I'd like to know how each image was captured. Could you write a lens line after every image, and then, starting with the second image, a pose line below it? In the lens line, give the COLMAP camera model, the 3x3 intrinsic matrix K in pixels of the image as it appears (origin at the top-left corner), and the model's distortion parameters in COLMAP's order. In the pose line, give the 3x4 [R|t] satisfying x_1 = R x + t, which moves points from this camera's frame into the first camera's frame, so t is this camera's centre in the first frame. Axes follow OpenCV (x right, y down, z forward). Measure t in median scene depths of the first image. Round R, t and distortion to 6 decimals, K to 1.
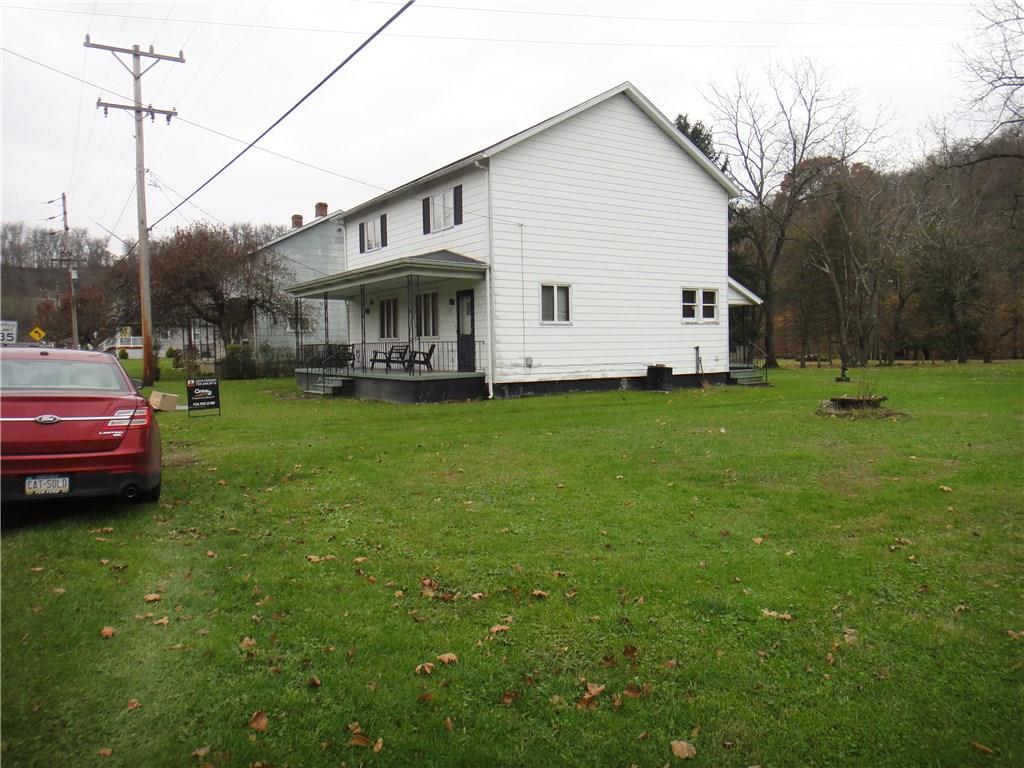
lens RADIAL K [[765.3, 0, 507.7], [0, 765.3, 381.9], [0, 0, 1]] dist [0.036645, -0.007010]
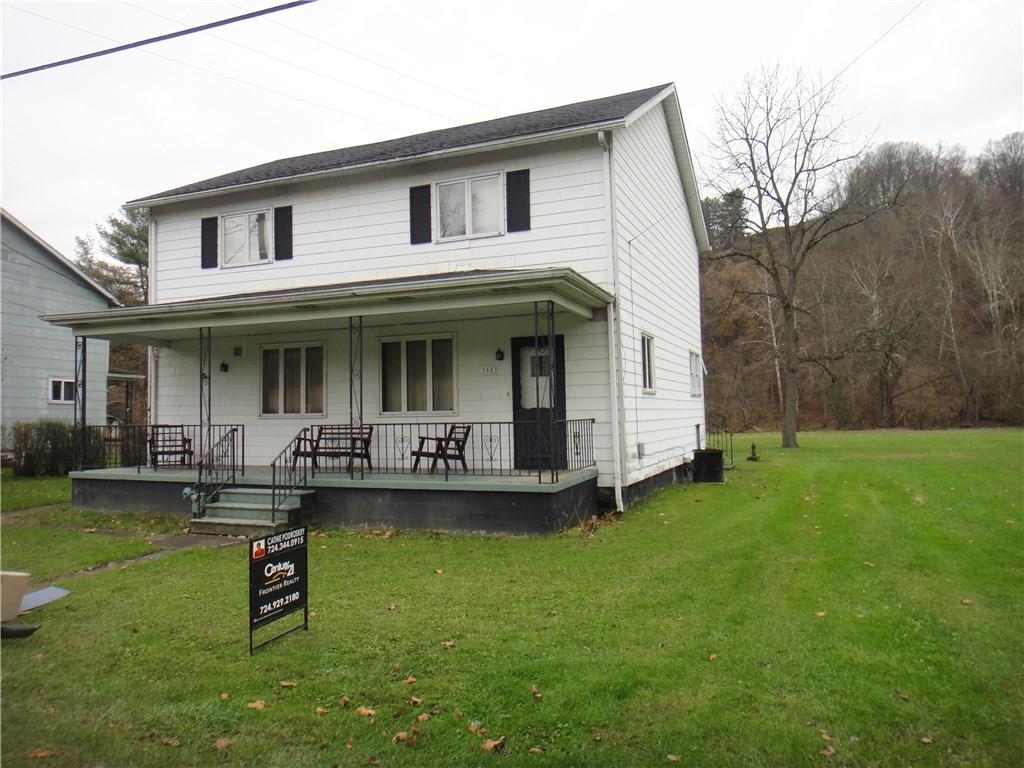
lens RADIAL K [[745.1, 0, 525.2], [0, 745.1, 380.7], [0, 0, 1]] dist [0.041432, -0.009660]
pose [[0.836693, 0.032587, 0.546702, -0.377311], [0.023822, 0.995118, -0.095774, -0.027685], [-0.547154, 0.093157, 0.831832, 0.502469]]
